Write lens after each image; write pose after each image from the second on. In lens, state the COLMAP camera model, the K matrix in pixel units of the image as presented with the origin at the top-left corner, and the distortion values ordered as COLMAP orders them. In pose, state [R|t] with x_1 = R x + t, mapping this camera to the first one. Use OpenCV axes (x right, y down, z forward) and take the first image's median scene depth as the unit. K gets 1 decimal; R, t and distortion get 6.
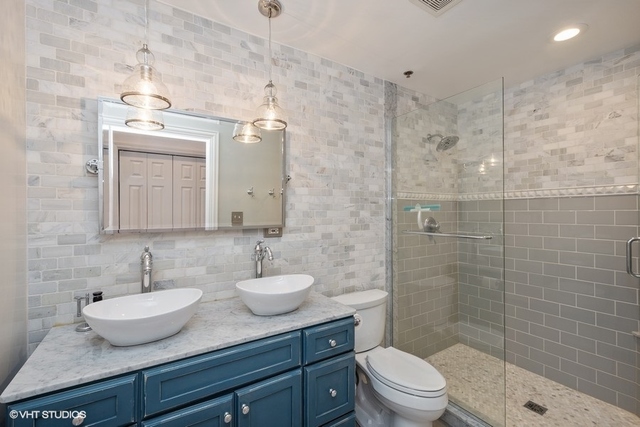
lens RADIAL K [[276.4, 0, 317.7], [0, 276.4, 212.4], [0, 0, 1]] dist [0.011817, -0.002046]
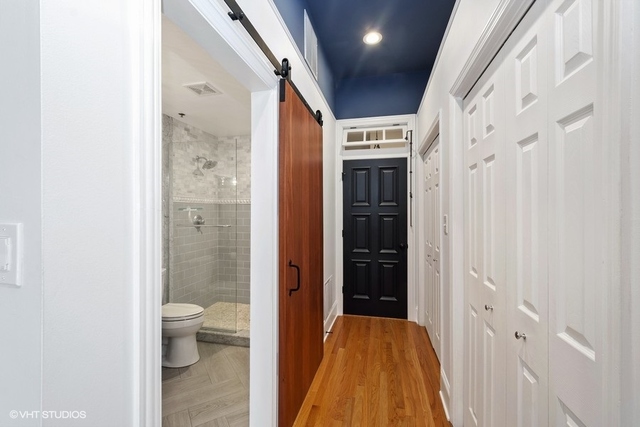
lens RADIAL K [[276.4, 0, 320.7], [0, 276.4, 210.6], [0, 0, 1]] dist [0.011817, -0.002046]
pose [[0.707528, 0.006296, 0.706657, -0.151361], [-0.001917, 0.999974, -0.006989, 0.003831], [-0.706683, 0.003590, 0.707522, -0.446460]]
